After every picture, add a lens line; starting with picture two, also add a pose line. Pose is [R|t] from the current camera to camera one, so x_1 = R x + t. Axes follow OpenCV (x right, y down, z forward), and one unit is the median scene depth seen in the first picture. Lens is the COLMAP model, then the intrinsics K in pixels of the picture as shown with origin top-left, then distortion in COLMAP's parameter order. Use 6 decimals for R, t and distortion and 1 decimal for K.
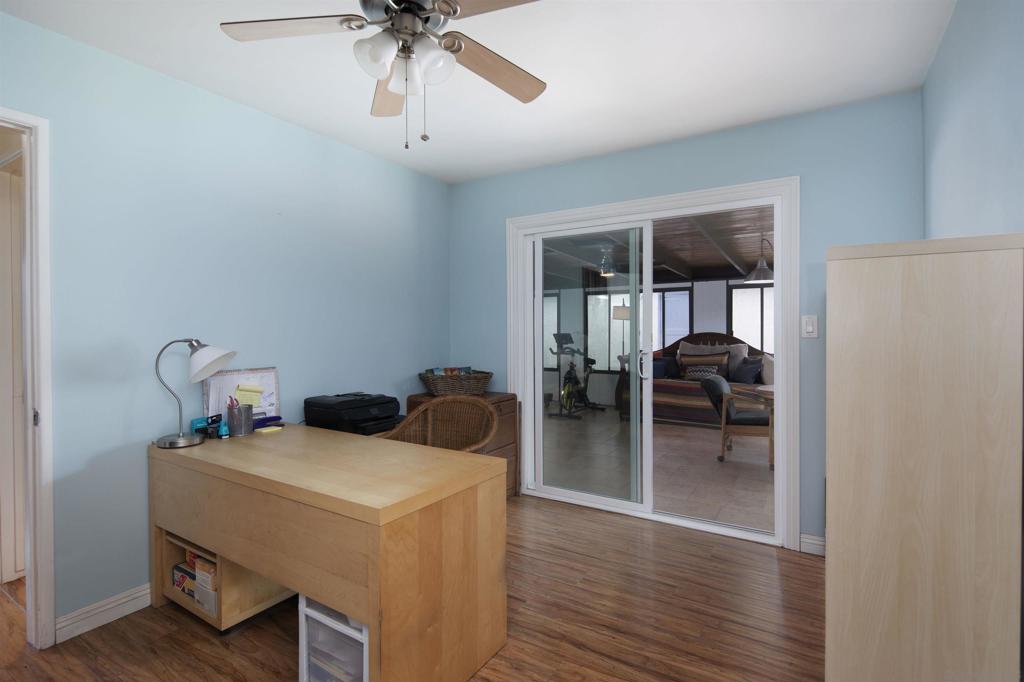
lens RADIAL K [[493.4, 0, 511.4], [0, 493.4, 340.9], [0, 0, 1]] dist [0.001351, -0.001278]
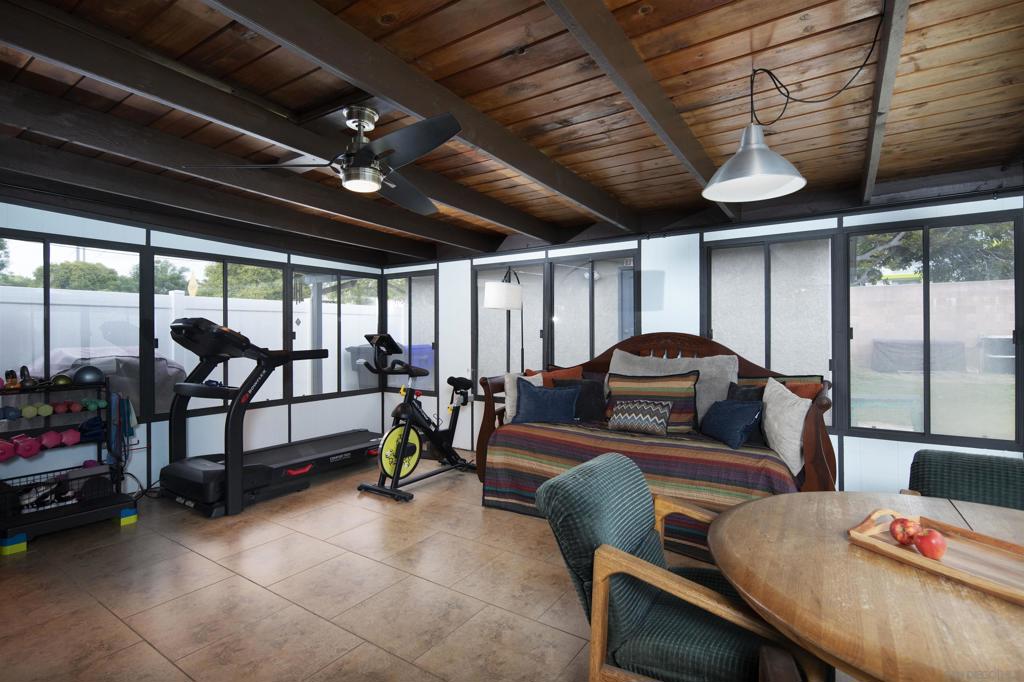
lens RADIAL K [[493.4, 0, 510.3], [0, 493.4, 340.3], [0, 0, 1]] dist [0.001351, -0.001278]
pose [[0.999332, 0.003096, -0.036405, 0.253642], [-0.003373, 0.999966, -0.007553, -0.004216], [0.036380, 0.007670, 0.999309, 0.467517]]
